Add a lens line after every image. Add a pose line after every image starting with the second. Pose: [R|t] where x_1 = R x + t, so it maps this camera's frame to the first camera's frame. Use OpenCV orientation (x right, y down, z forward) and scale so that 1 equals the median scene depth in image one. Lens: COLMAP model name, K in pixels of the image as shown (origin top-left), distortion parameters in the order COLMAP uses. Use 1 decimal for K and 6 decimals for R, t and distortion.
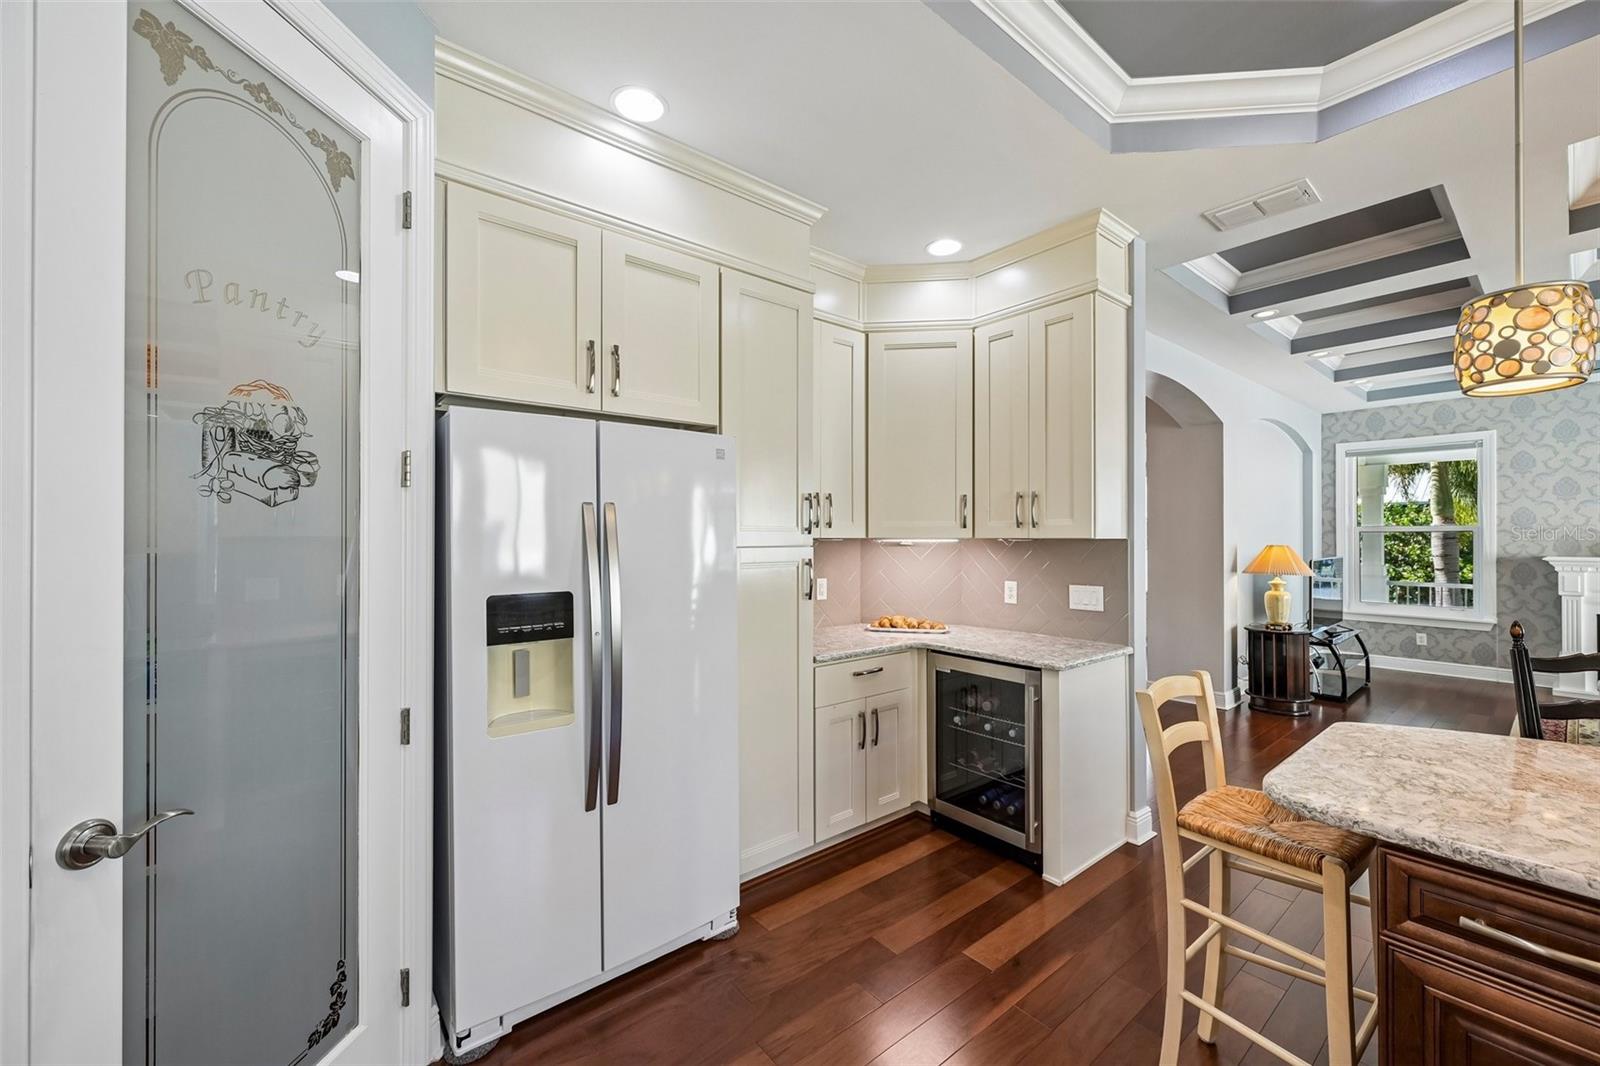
lens RADIAL K [[631.2, 0, 800.8], [0, 631.2, 533.6], [0, 0, 1]] dist [-0.000047, 0.000153]
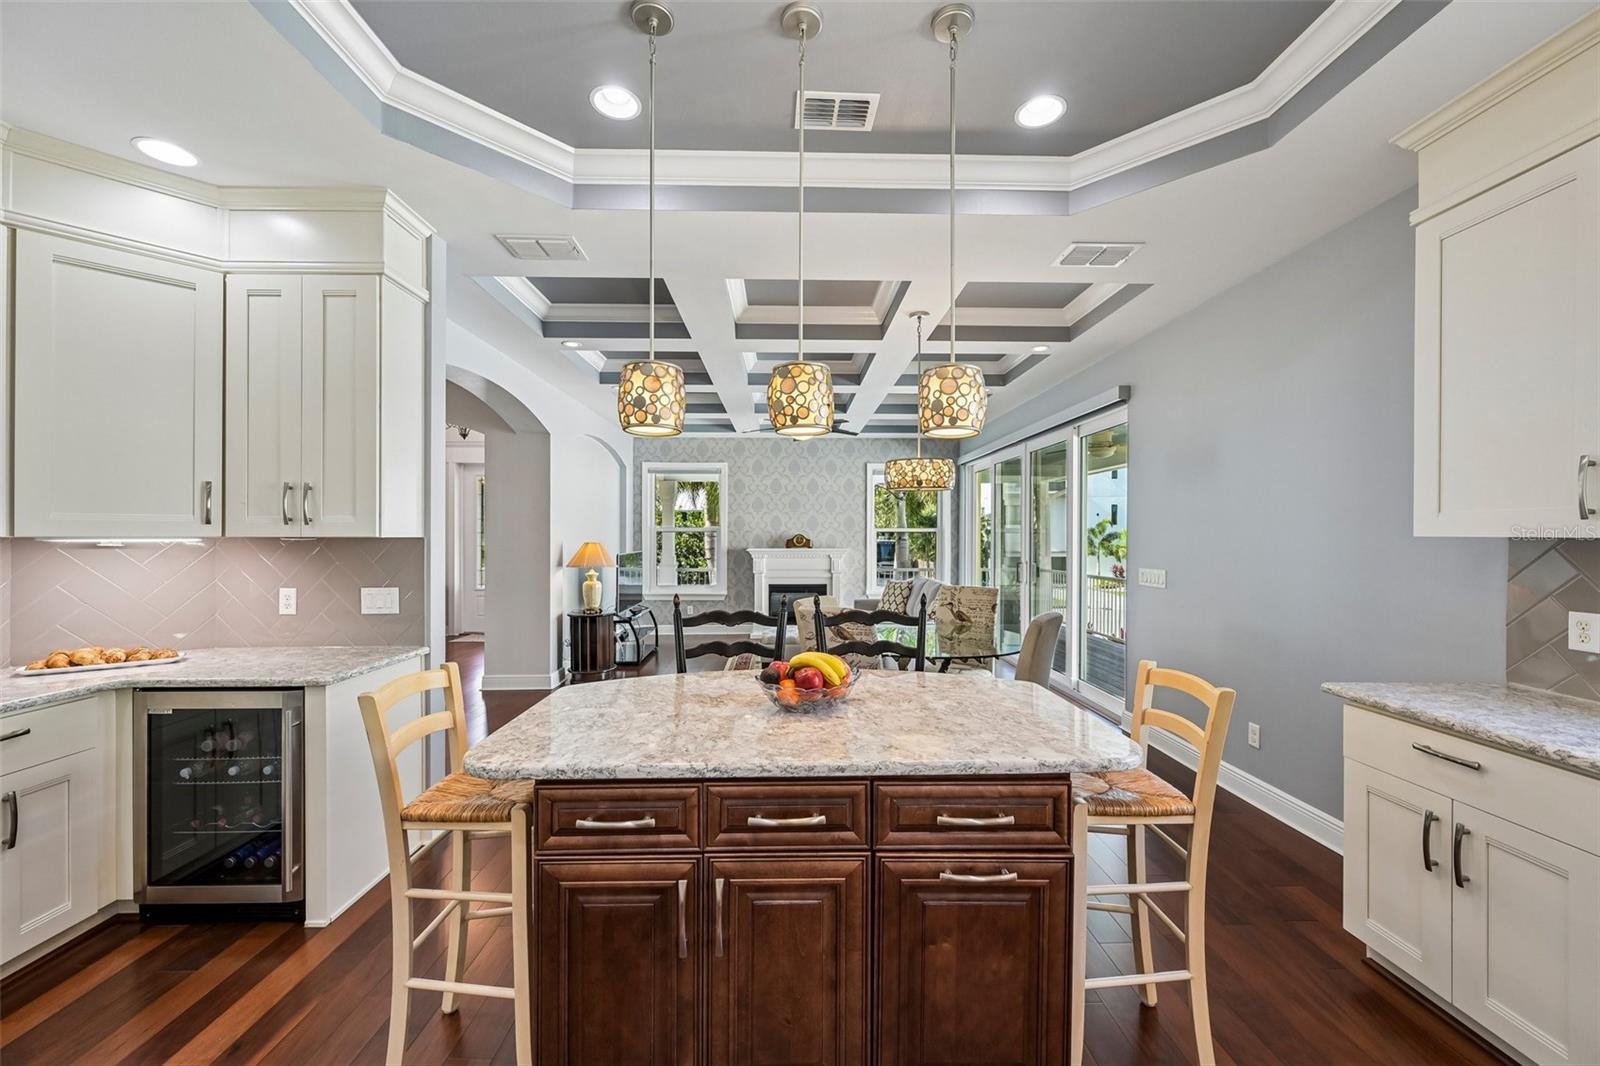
lens RADIAL K [[631.2, 0, 801.2], [0, 631.2, 533.2], [0, 0, 1]] dist [-0.000047, 0.000153]
pose [[0.611561, 0.003268, 0.791191, 0.081976], [-0.004677, 0.999989, -0.000515, -0.000496], [-0.791183, -0.003386, 0.611569, -0.055463]]
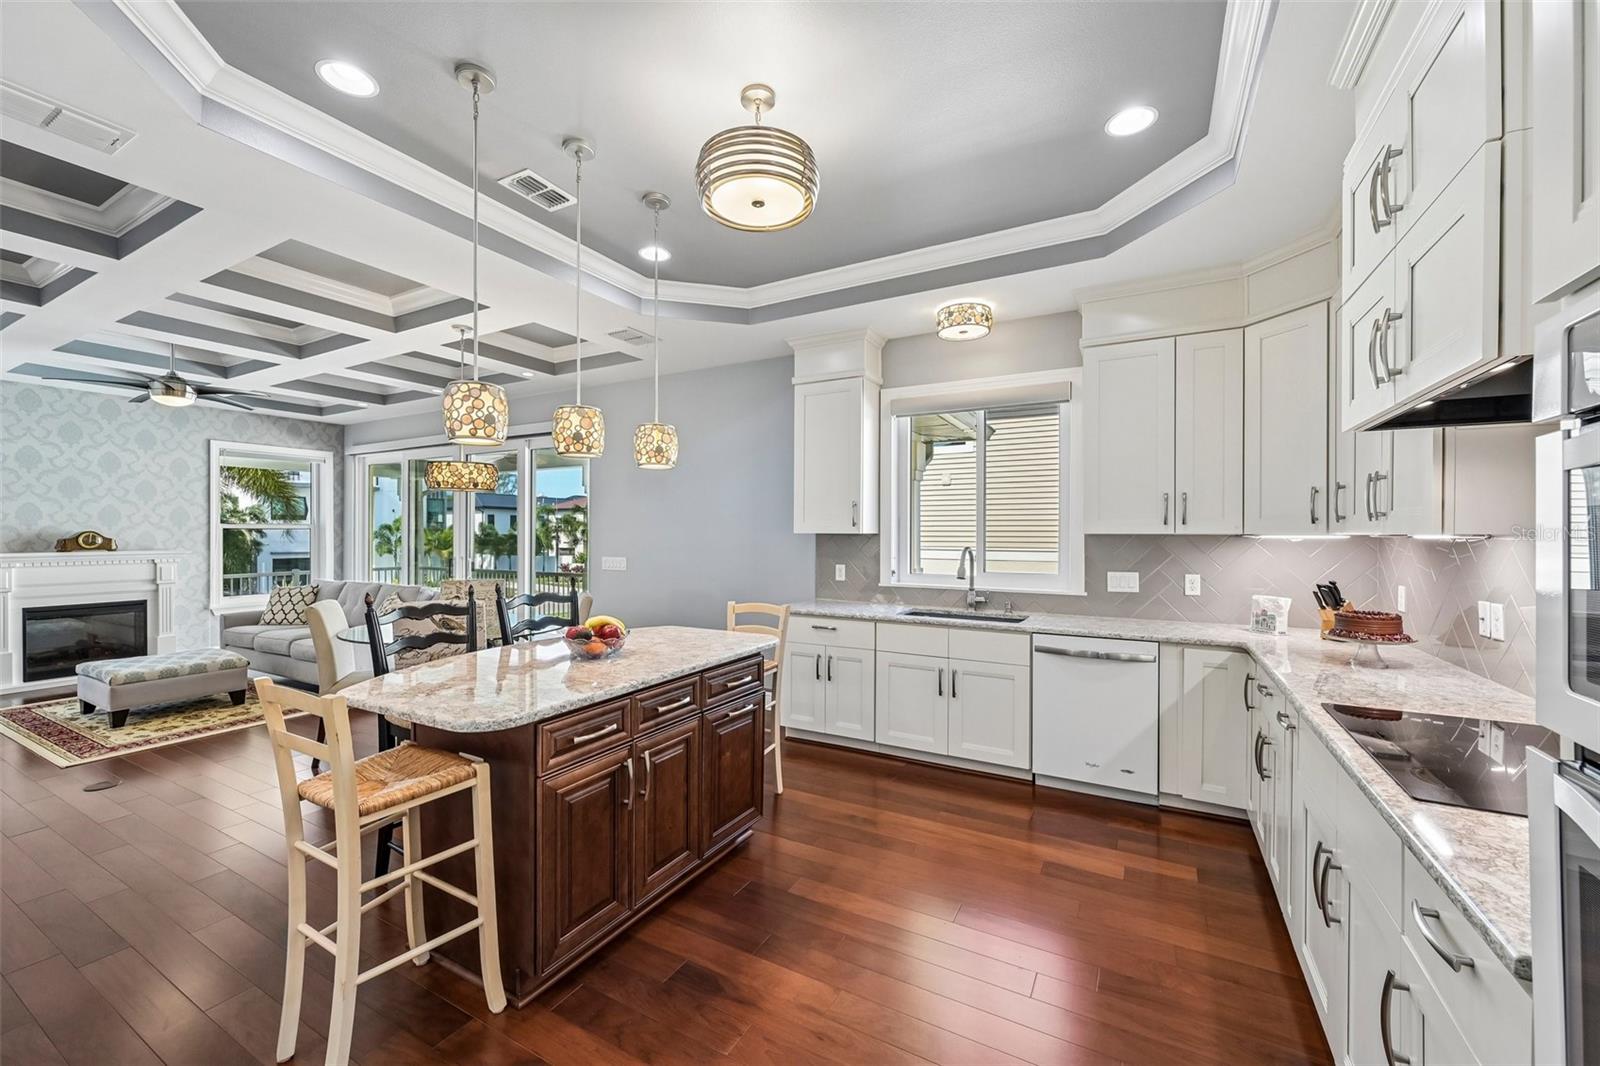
lens RADIAL K [[631.2, 0, 800.4], [0, 631.2, 534.0], [0, 0, 1]] dist [-0.000047, 0.000153]
pose [[-0.374265, -0.000817, 0.927322, -0.267583], [-0.004696, 0.999988, -0.001015, 0.002218], [-0.927310, -0.004735, -0.374264, 0.318086]]
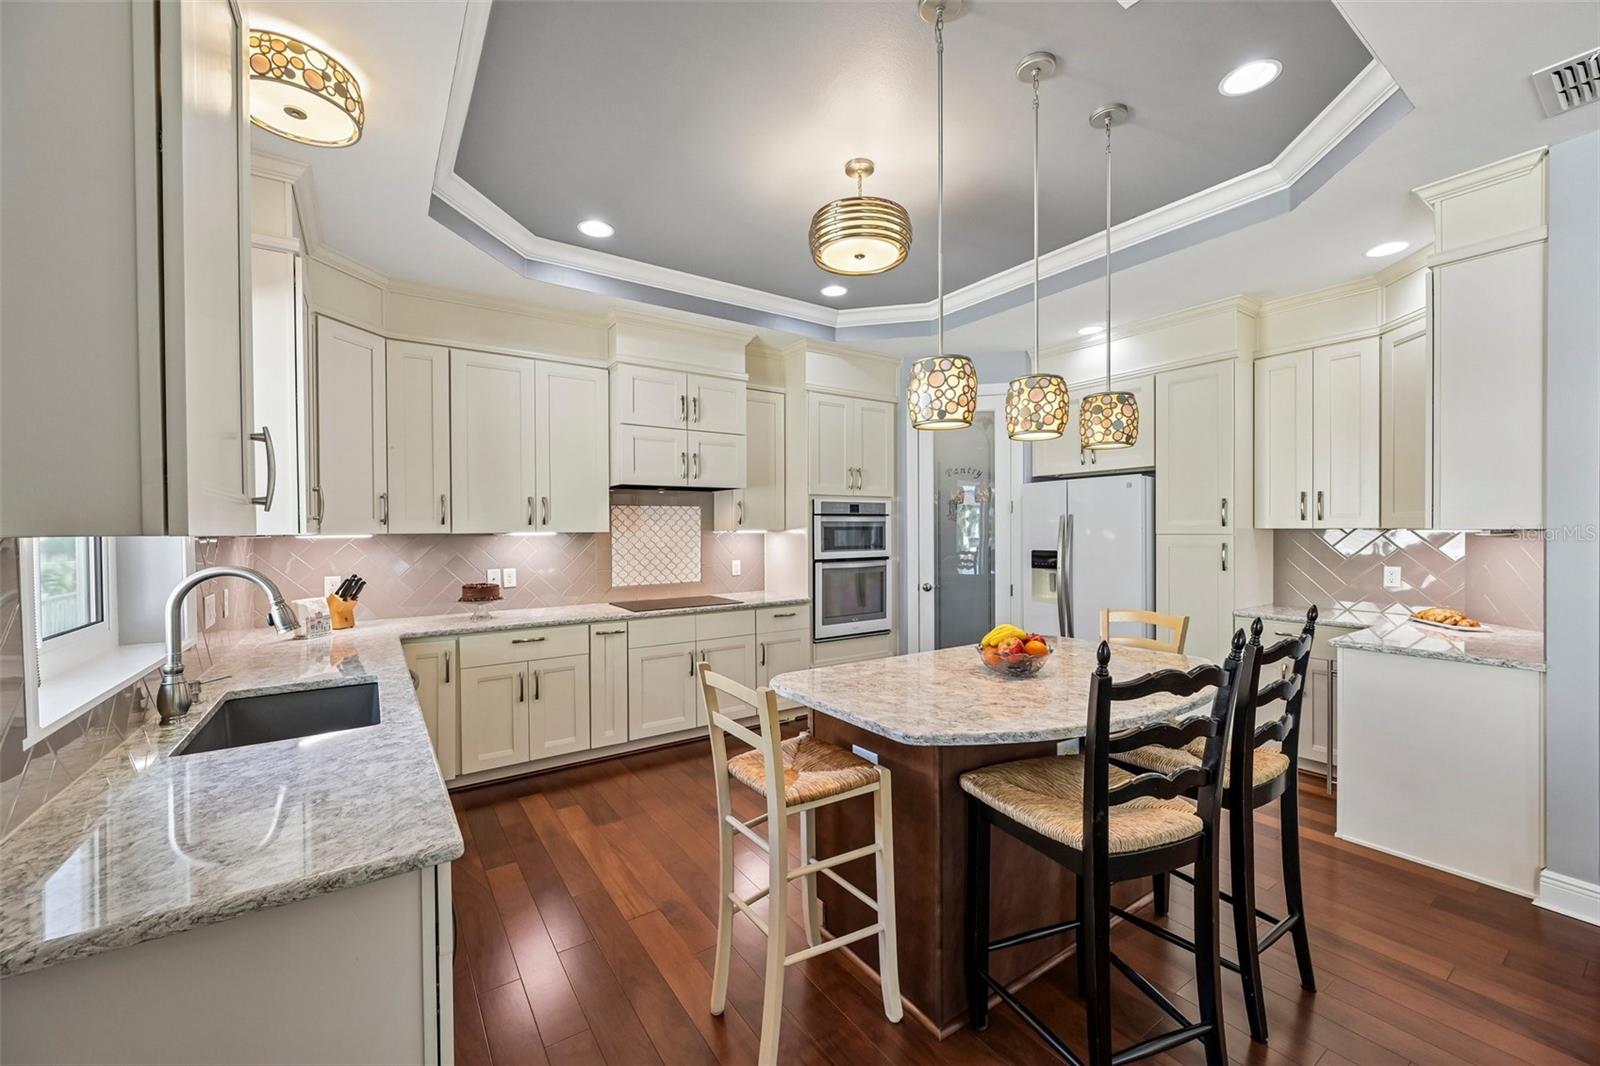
lens RADIAL K [[631.2, 0, 801.2], [0, 631.2, 535.2], [0, 0, 1]] dist [-0.000047, 0.000153]
pose [[-0.078329, 0.010188, -0.996875, 1.152931], [0.009971, 0.999906, 0.009435, -0.001703], [0.996878, -0.009201, -0.078423, 0.099341]]
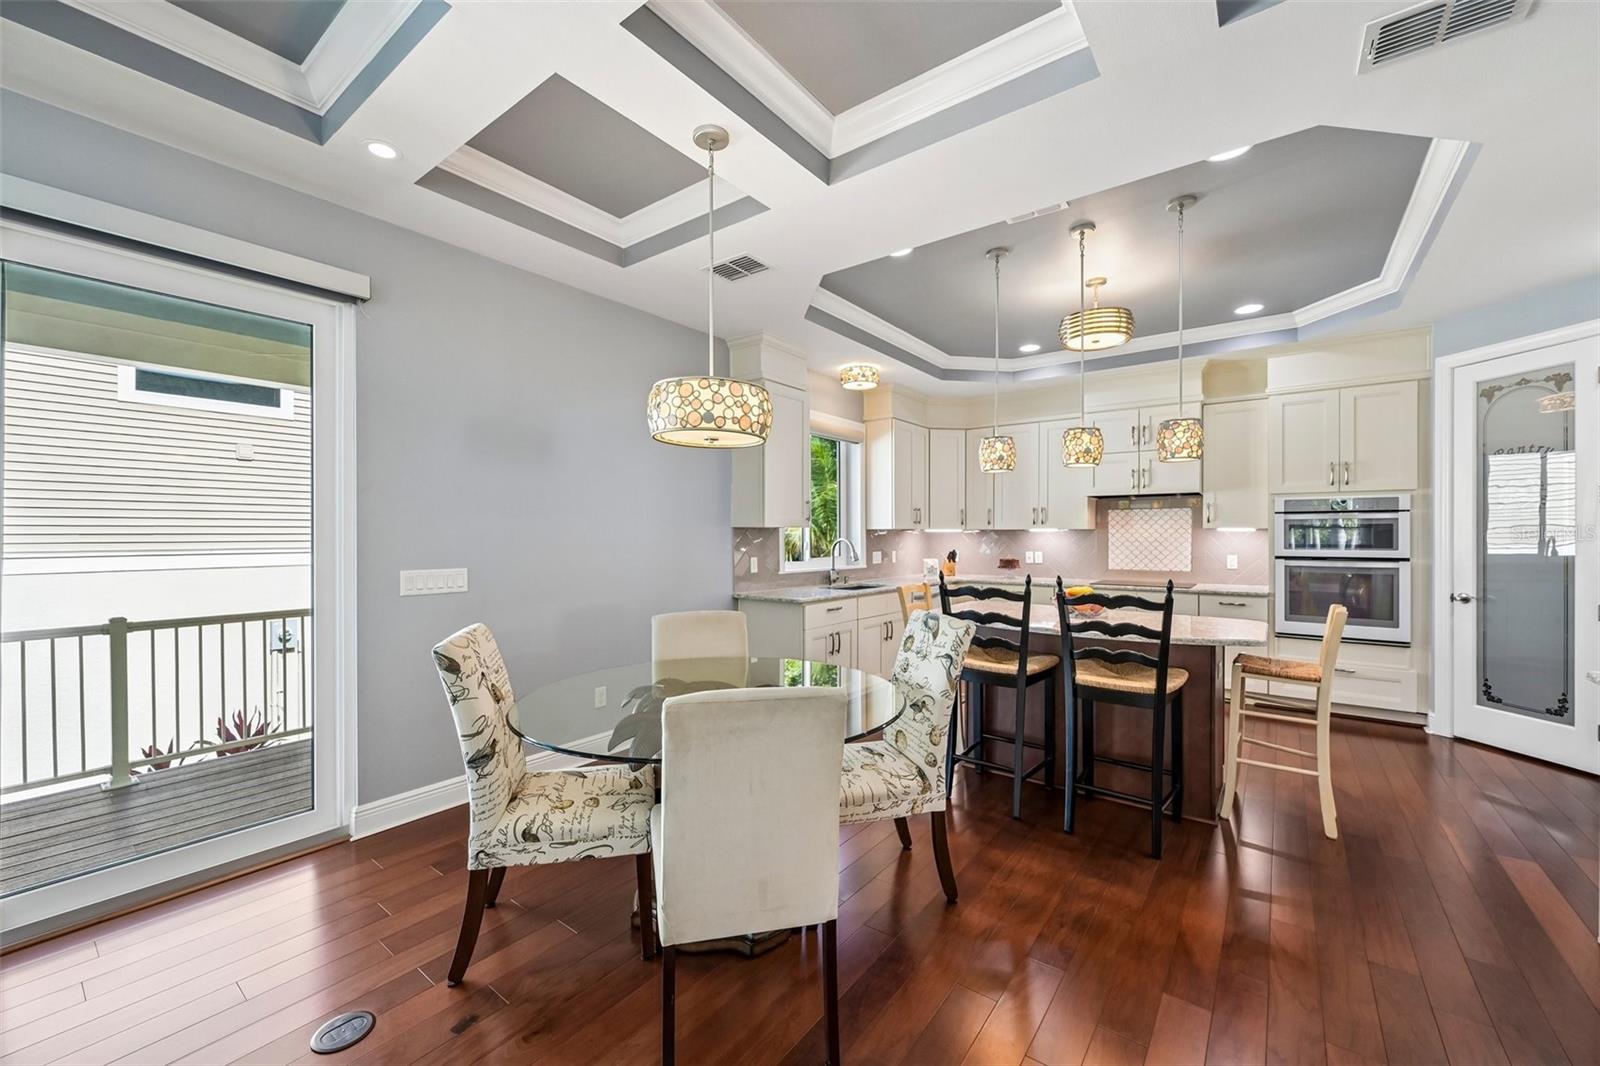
lens RADIAL K [[631.2, 0, 802.0], [0, 631.2, 532.4], [0, 0, 1]] dist [-0.000047, 0.000153]
pose [[-0.971232, -0.000699, -0.238134, 1.164315], [0.000683, 0.999983, -0.005720, 0.017860], [0.238135, -0.005718, -0.971215, 1.118567]]
